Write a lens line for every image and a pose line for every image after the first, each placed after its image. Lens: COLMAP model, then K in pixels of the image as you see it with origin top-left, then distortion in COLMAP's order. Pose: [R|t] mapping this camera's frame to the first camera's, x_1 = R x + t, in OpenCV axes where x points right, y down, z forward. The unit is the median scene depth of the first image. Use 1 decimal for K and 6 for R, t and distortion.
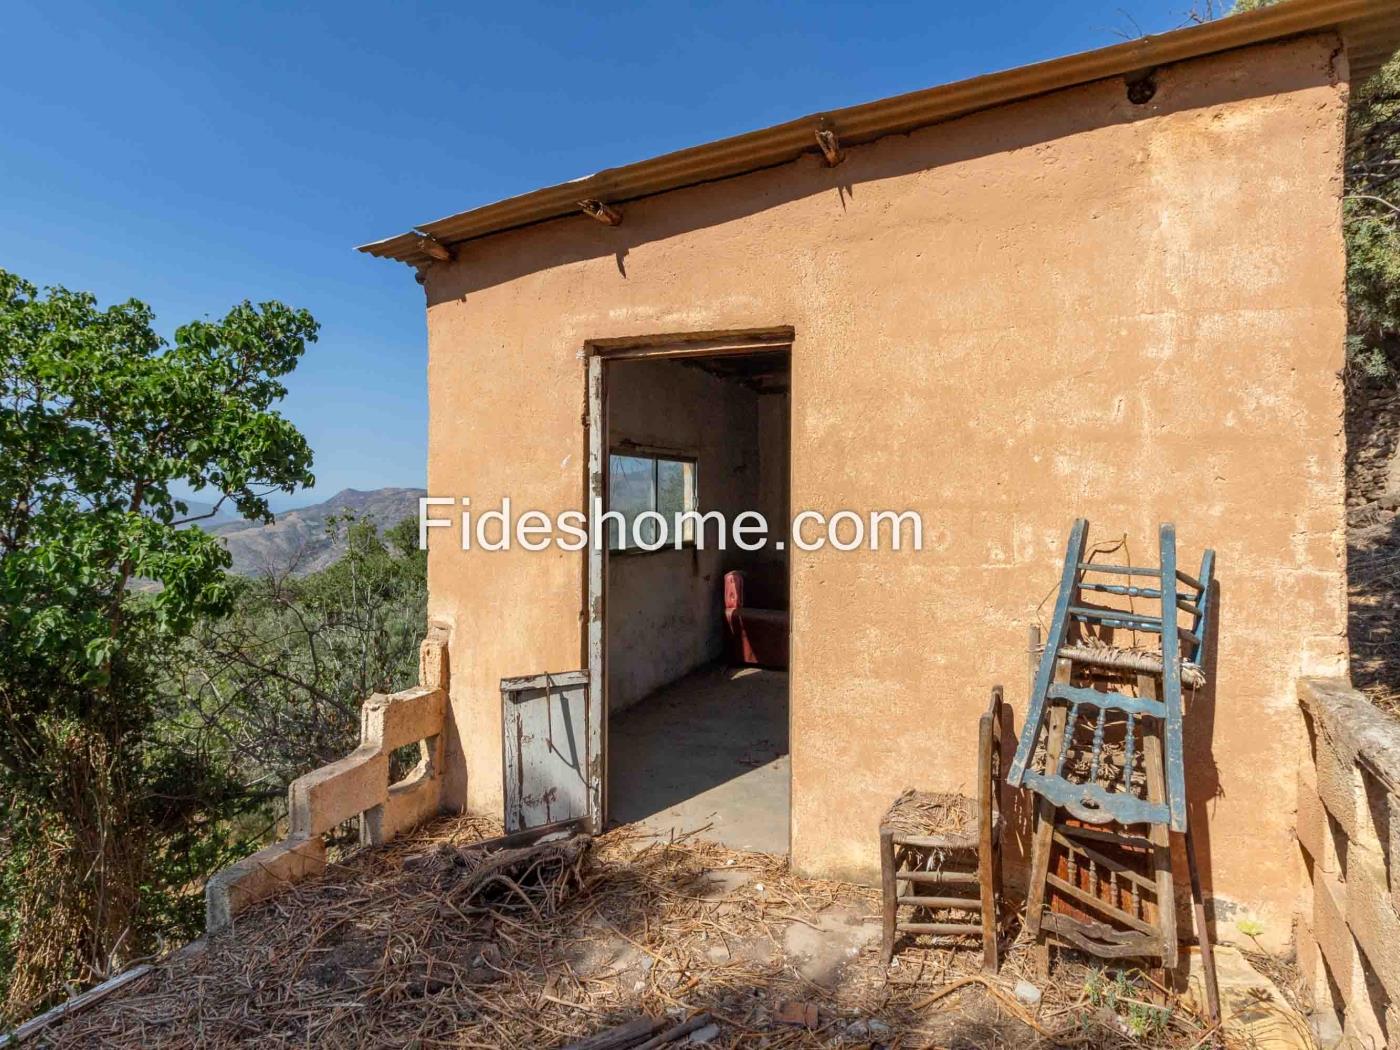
lens RADIAL K [[686.3, 0, 700.0], [0, 686.3, 525.0], [0, 0, 1]] dist [-0.000928, -0.000224]
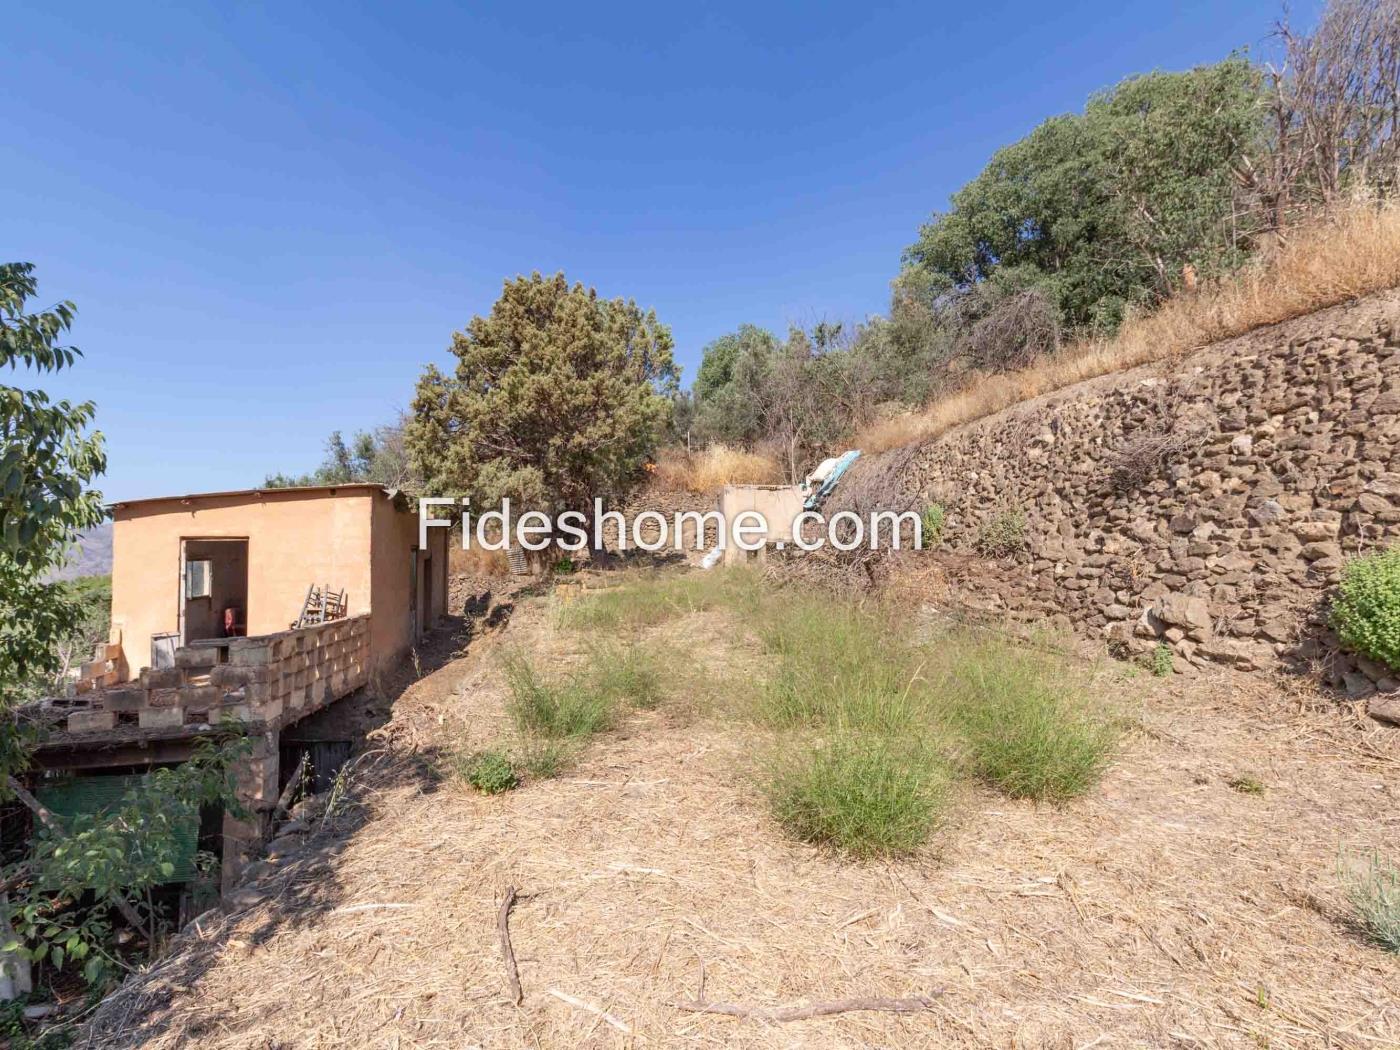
lens RADIAL K [[707.6, 0, 685.8], [0, 707.6, 521.8], [0, 0, 1]] dist [0.000209, 0.001018]
pose [[0.813516, 0.013393, 0.581389, -0.168718], [0.035947, 0.996665, -0.073258, 0.015735], [-0.580431, 0.080495, 0.810321, -3.399078]]
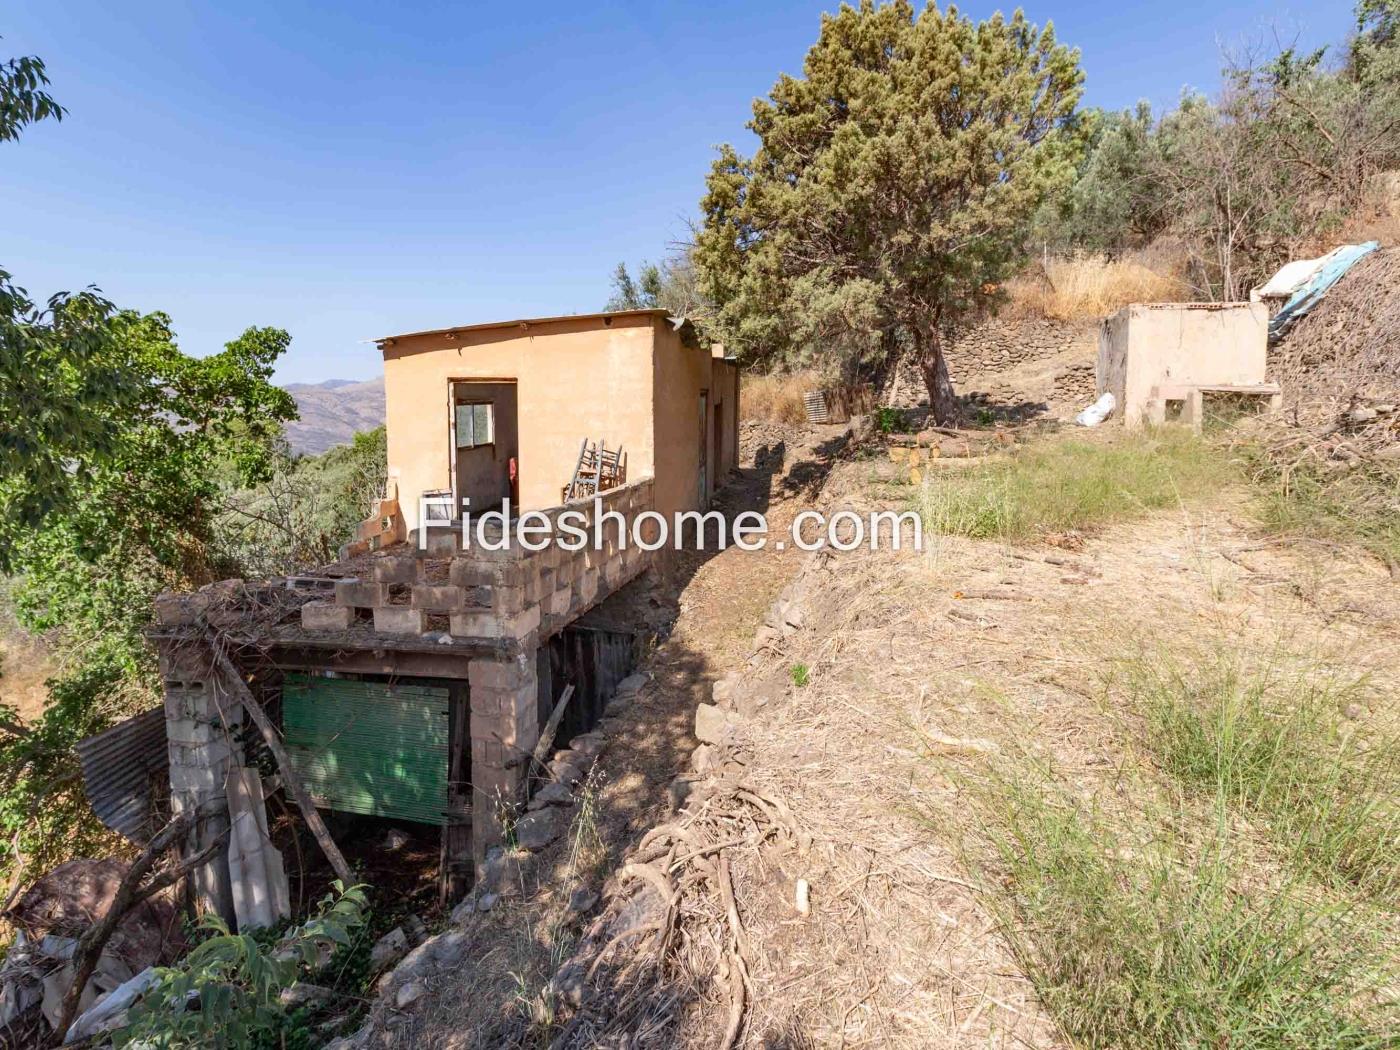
lens RADIAL K [[695.9, 0, 699.9], [0, 695.9, 454.8], [0, 0, 1]] dist [-0.000185, 0.000008]
pose [[0.967465, -0.022427, 0.252010, 0.120682], [0.010127, 0.998698, 0.050000, -0.073773], [-0.252803, -0.045821, 0.966432, -2.175681]]
